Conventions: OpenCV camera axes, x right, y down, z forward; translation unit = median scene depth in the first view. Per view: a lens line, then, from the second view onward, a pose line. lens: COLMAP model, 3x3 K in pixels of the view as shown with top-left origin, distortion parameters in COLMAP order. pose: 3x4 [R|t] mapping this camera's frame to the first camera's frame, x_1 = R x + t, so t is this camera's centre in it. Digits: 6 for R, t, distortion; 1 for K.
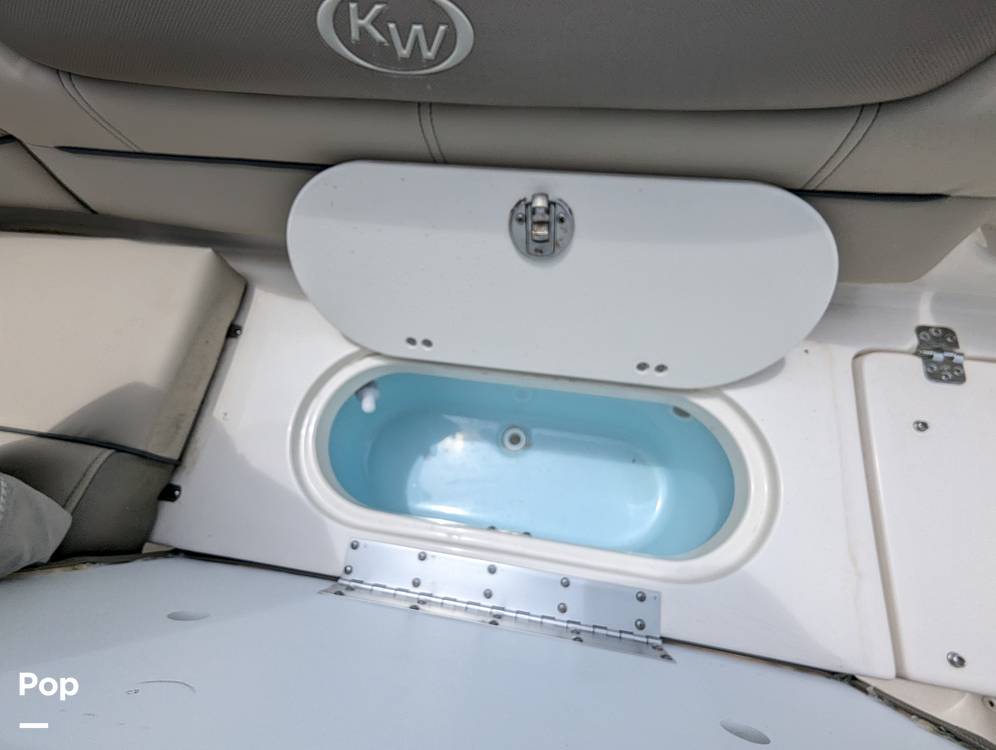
lens RADIAL K [[402.7, 0, 496.5], [0, 402.7, 389.8], [0, 0, 1]] dist [0.000876, 0.000057]
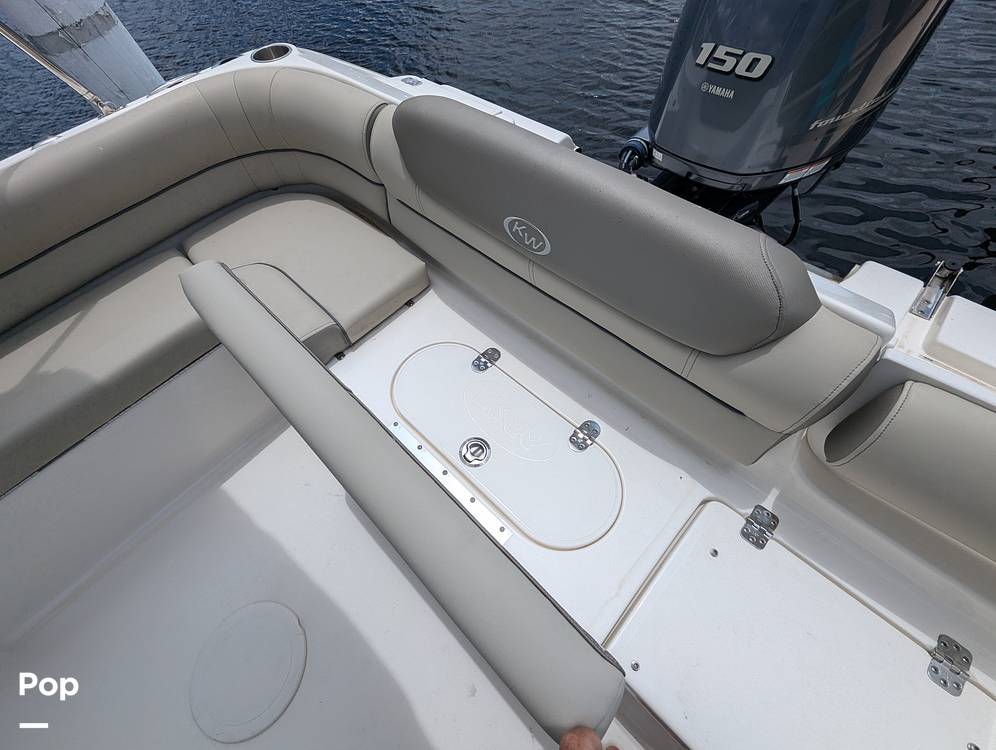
lens RADIAL K [[402.7, 0, 496.5], [0, 402.7, 389.8], [0, 0, 1]] dist [0.000876, 0.000057]
pose [[0.817846, 0.508455, -0.269446, 0.497588], [-0.544307, 0.835477, -0.075551, 0.150090], [0.186702, 0.208450, 0.960047, -0.827492]]
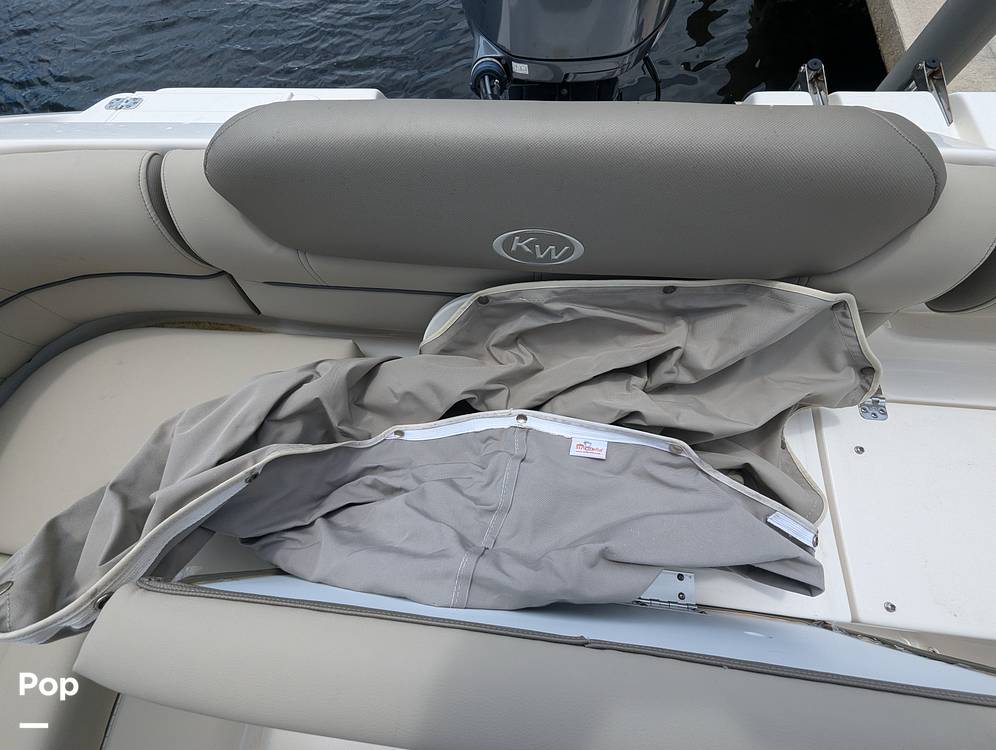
lens RADIAL K [[402.7, 0, 496.5], [0, 402.7, 389.8], [0, 0, 1]] dist [0.000876, 0.000057]
pose [[0.998820, -0.037174, 0.031268, -0.323417], [0.038581, 0.998211, -0.045683, -0.120119], [-0.029514, 0.046836, 0.998466, -0.464322]]
